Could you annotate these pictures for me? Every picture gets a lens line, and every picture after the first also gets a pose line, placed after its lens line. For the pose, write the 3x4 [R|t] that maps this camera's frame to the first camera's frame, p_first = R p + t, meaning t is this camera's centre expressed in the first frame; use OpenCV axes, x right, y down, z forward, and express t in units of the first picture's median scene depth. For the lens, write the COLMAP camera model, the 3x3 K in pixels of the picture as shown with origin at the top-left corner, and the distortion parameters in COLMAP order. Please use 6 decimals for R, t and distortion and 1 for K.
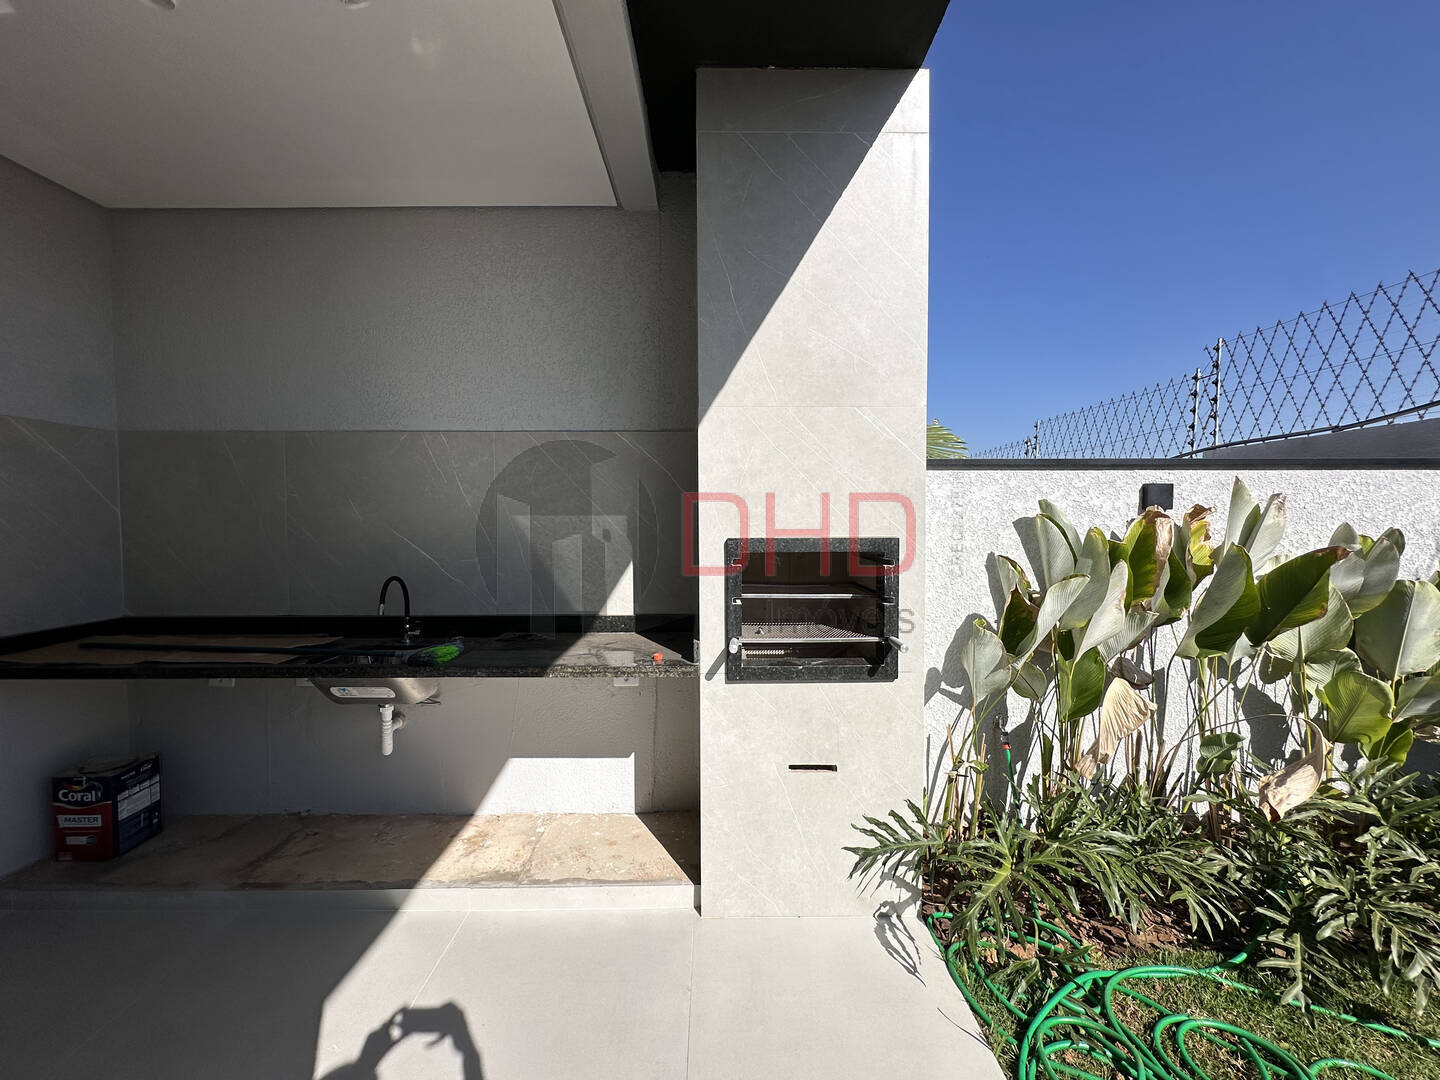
lens RADIAL K [[576.2, 0, 719.4], [0, 576.2, 538.5], [0, 0, 1]] dist [-0.002868, 0.000403]
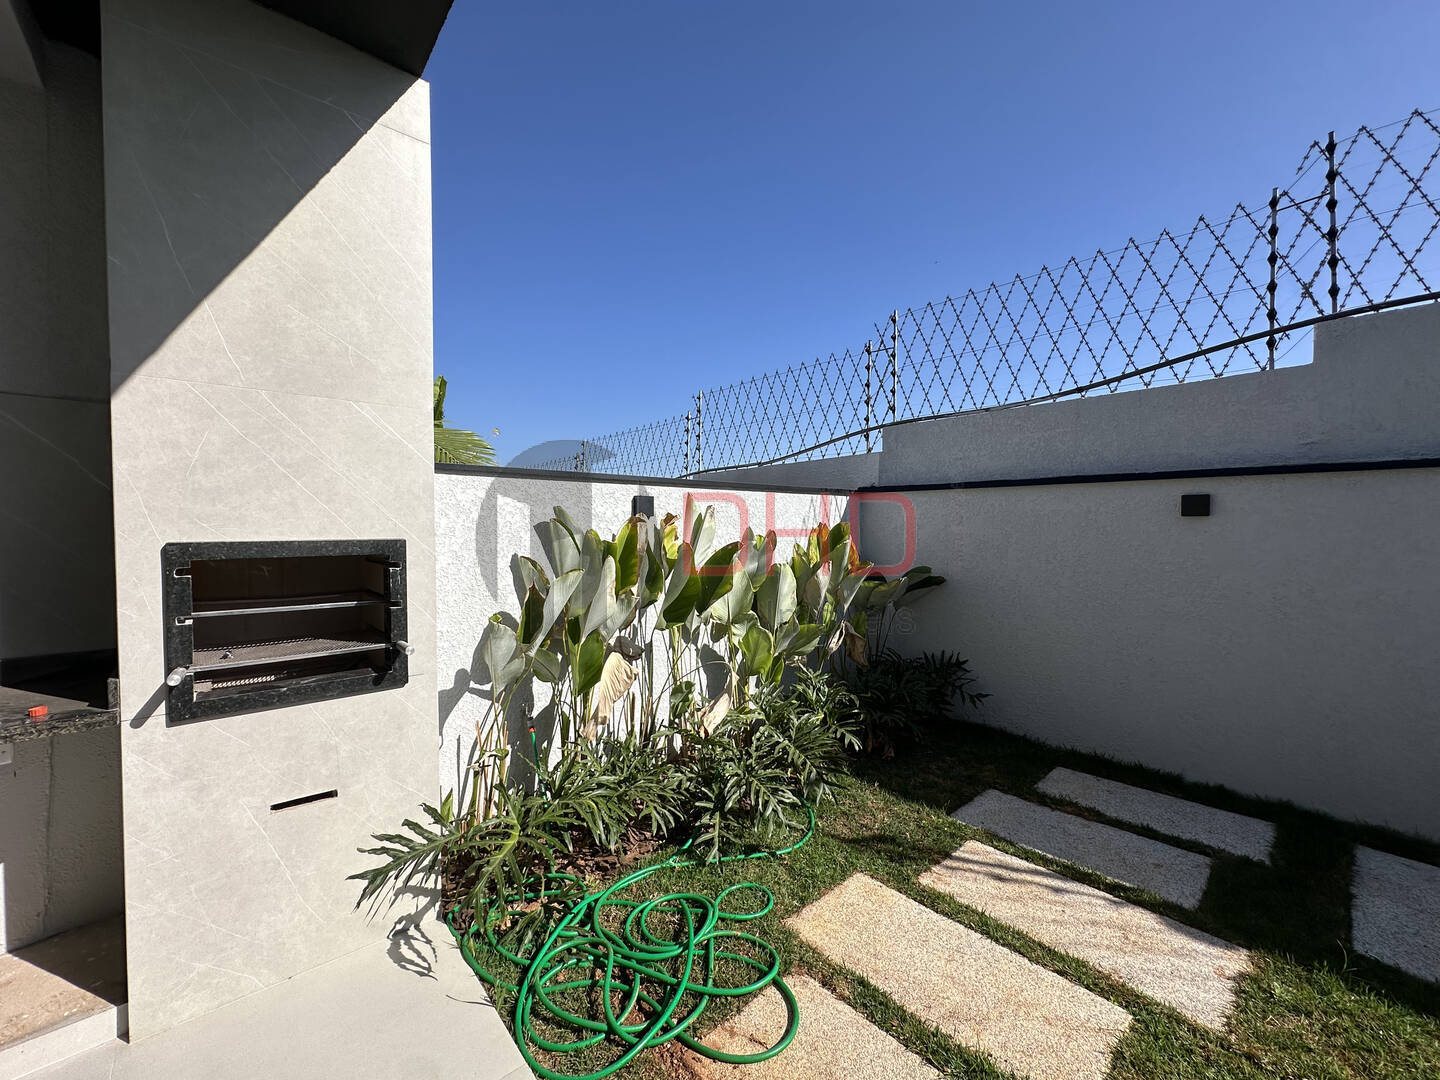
lens RADIAL K [[576.2, 0, 719.4], [0, 576.2, 538.5], [0, 0, 1]] dist [-0.002868, 0.000403]
pose [[0.759711, -0.011870, 0.650152, 0.075722], [0.022433, 0.999717, -0.007962, 0.016003], [-0.649873, 0.020634, 0.759762, -0.095263]]
